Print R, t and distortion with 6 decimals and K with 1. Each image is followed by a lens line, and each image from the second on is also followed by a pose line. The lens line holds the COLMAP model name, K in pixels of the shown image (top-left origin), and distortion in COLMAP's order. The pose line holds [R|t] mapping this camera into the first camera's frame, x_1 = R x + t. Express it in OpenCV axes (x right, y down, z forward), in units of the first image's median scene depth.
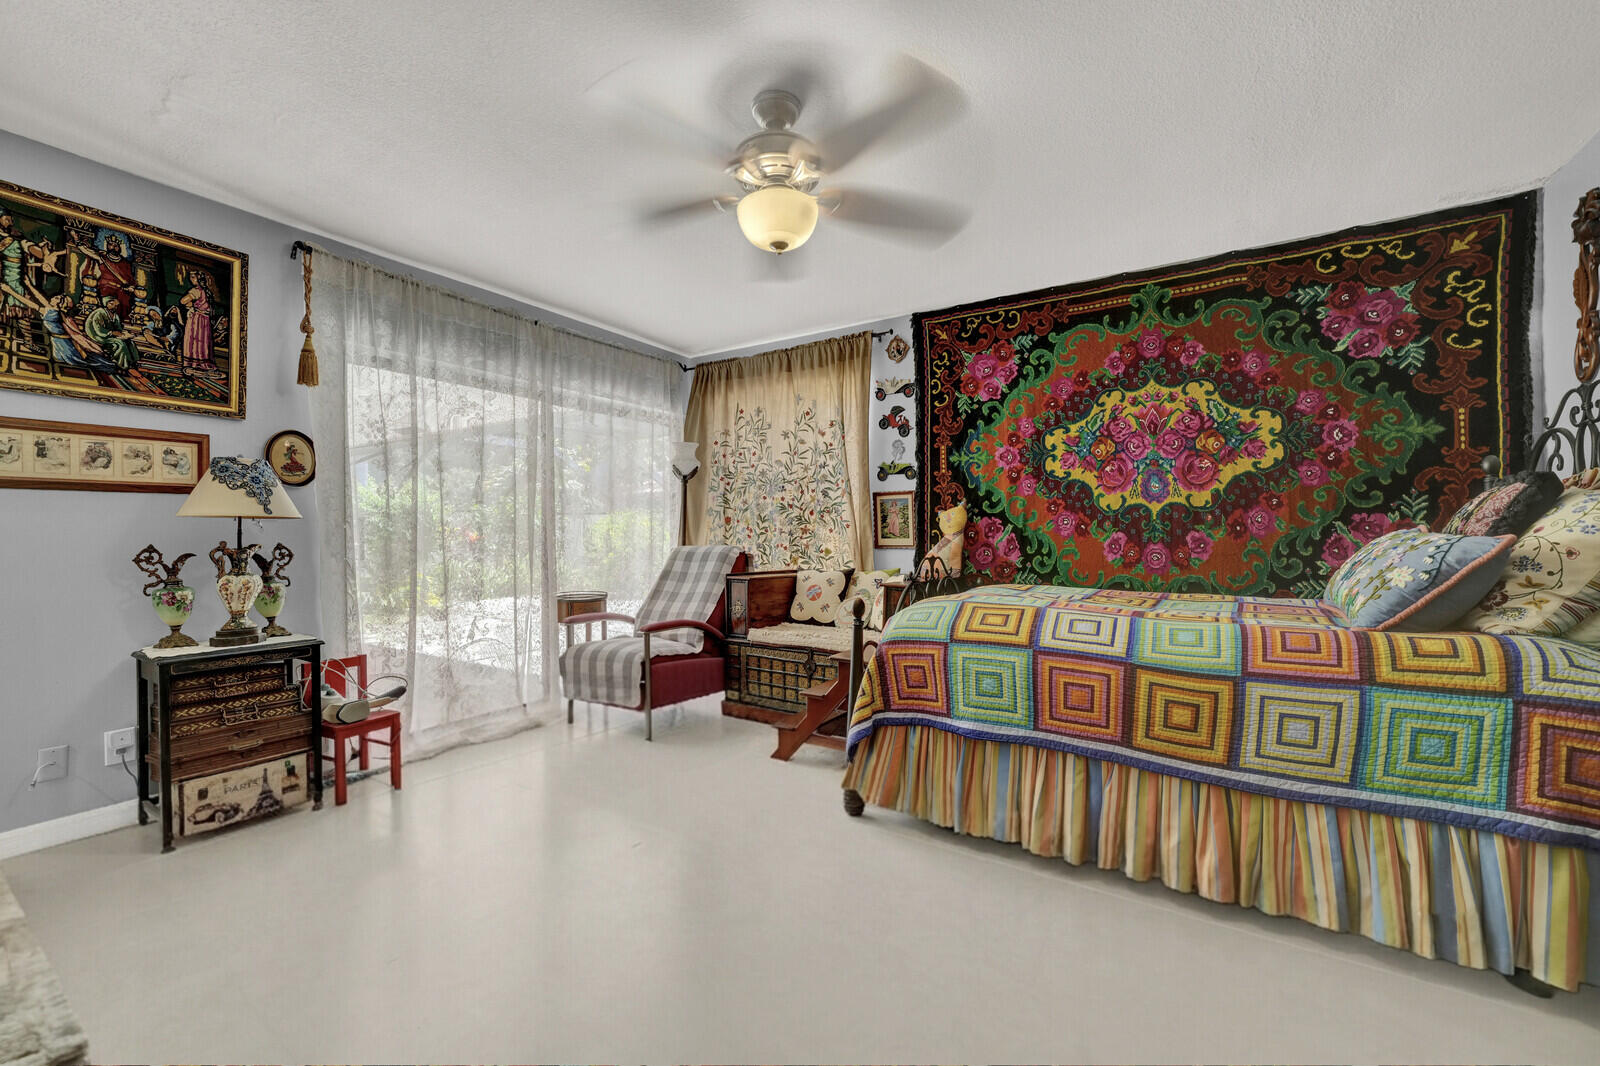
lens RADIAL K [[636.2, 0, 796.5], [0, 636.2, 537.7], [0, 0, 1]] dist [-0.000634, -0.000061]
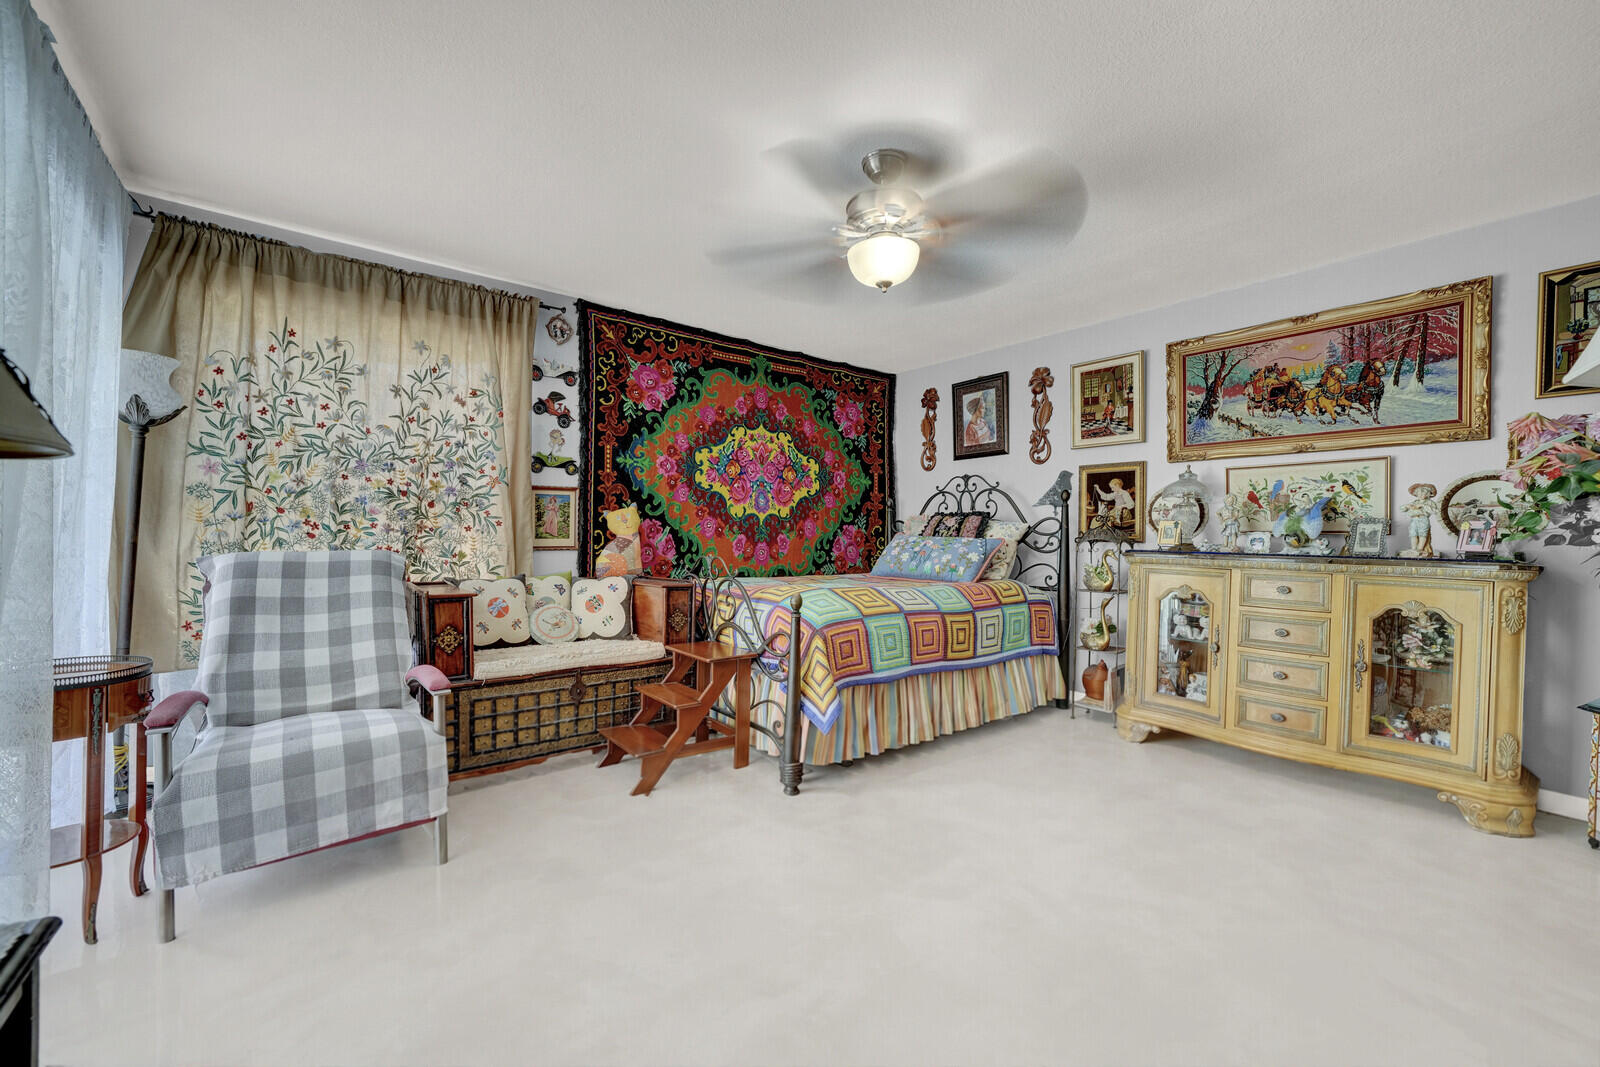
lens RADIAL K [[636.2, 0, 796.5], [0, 636.2, 538.2], [0, 0, 1]] dist [-0.000634, -0.000061]
pose [[0.324773, -0.000706, 0.945792, -0.647078], [-0.004807, 0.999986, 0.002397, -0.003747], [-0.945780, -0.005324, 0.324765, 0.423660]]
